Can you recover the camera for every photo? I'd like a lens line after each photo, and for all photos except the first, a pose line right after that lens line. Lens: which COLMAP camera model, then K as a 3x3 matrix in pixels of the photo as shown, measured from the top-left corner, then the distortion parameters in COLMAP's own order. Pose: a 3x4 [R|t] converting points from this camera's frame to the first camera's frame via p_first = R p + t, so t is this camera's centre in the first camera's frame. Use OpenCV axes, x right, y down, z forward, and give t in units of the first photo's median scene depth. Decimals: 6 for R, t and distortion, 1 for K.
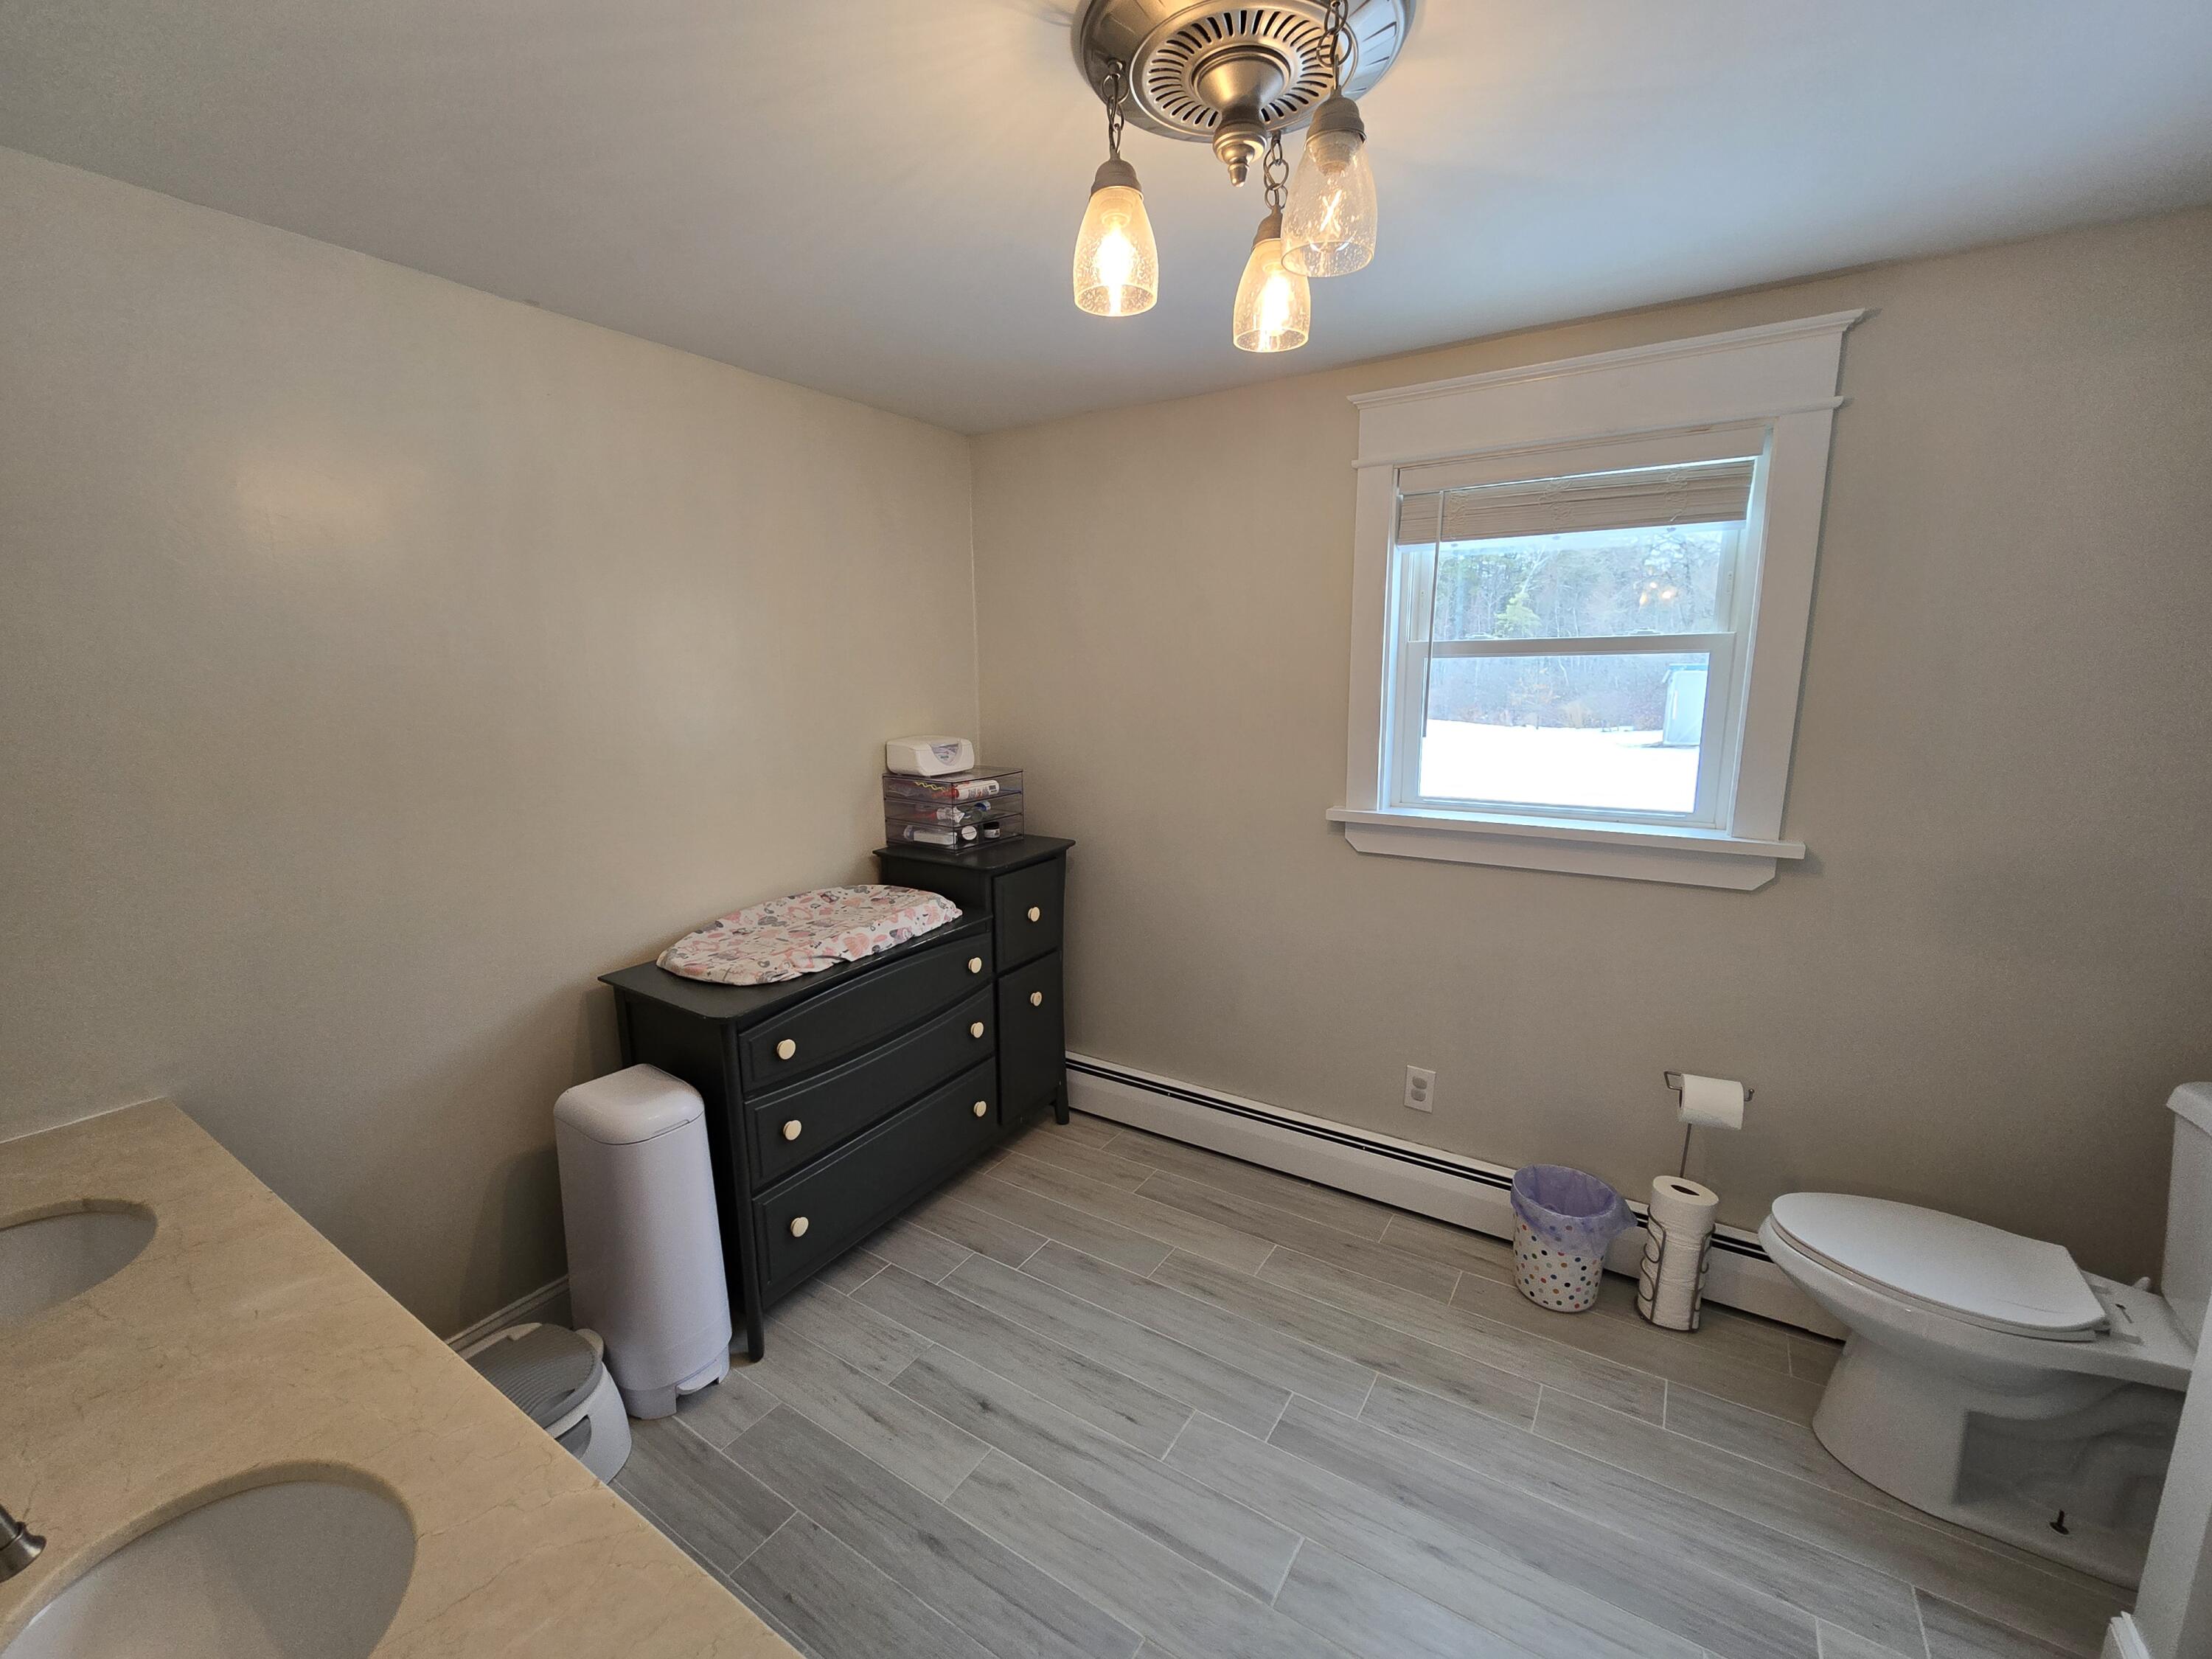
lens RADIAL K [[911.8, 0, 1101.8], [0, 911.8, 839.2], [0, 0, 1]] dist [-0.005061, 0.000545]
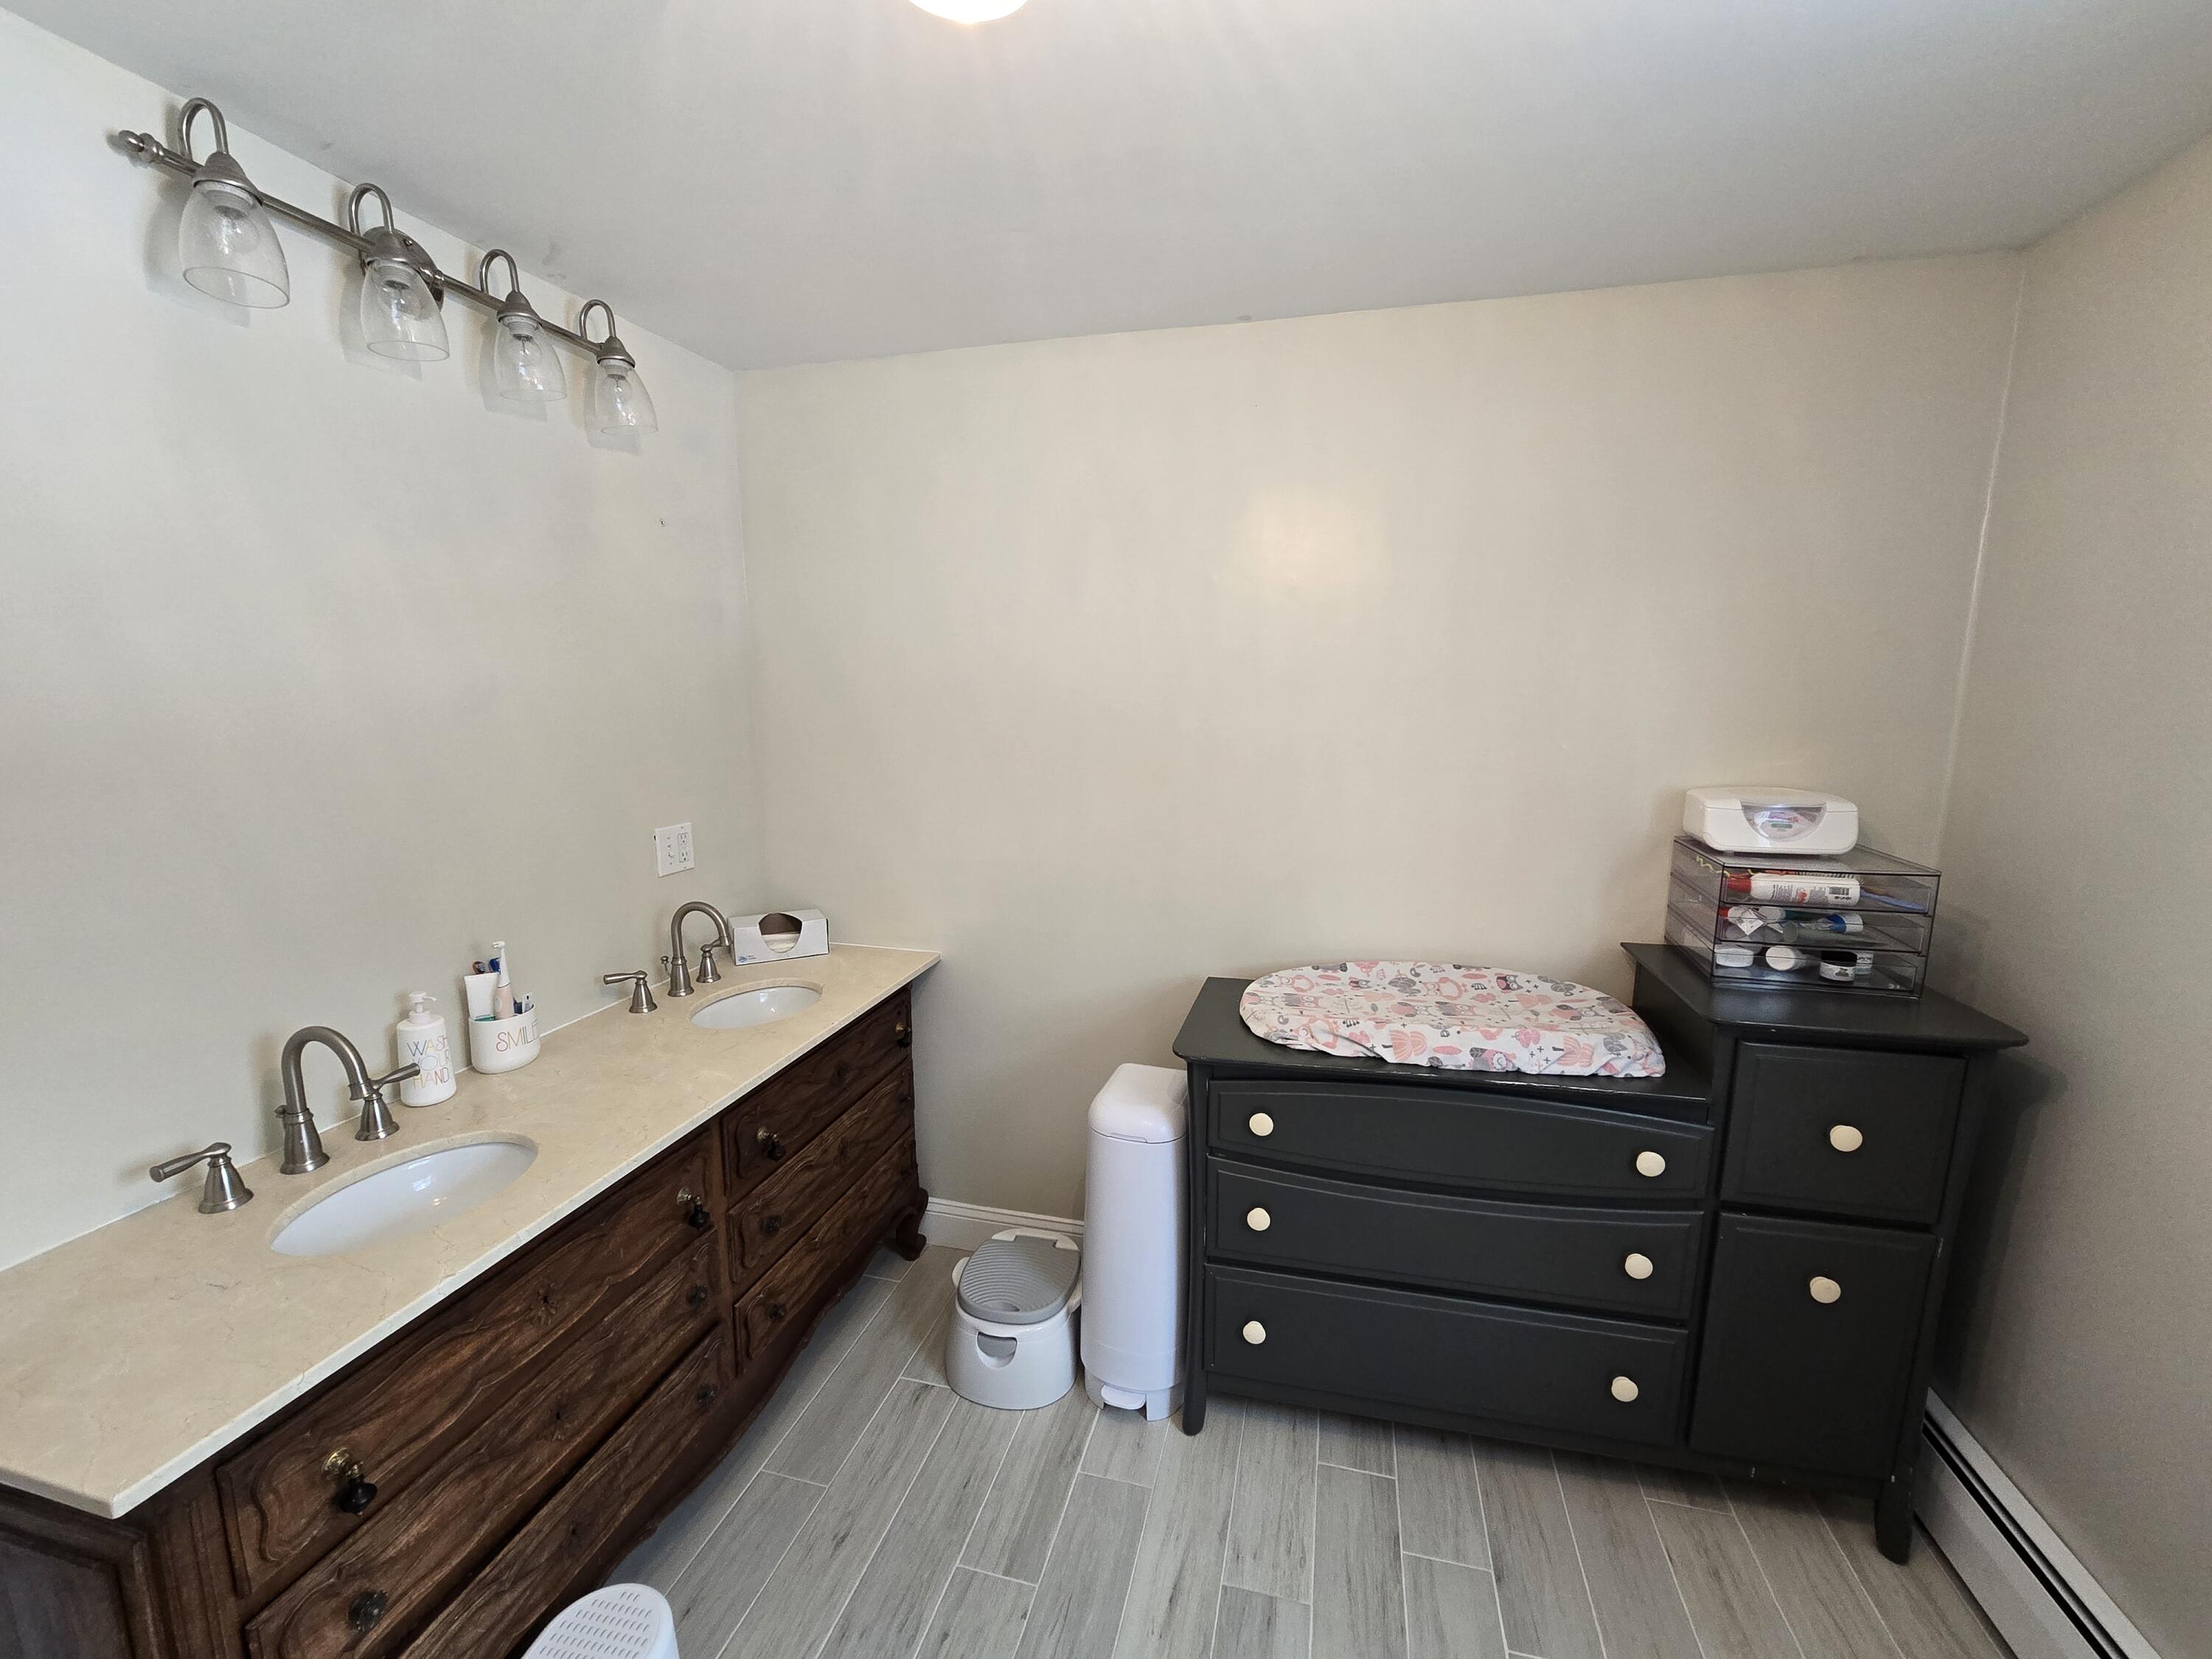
lens RADIAL K [[911.8, 0, 1101.8], [0, 911.8, 839.2], [0, 0, 1]] dist [-0.005061, 0.000545]
pose [[0.314934, 0.163095, -0.934996, 0.324819], [-0.181617, 0.977277, 0.109297, -0.085346], [0.931575, 0.135390, 0.337398, 0.498318]]
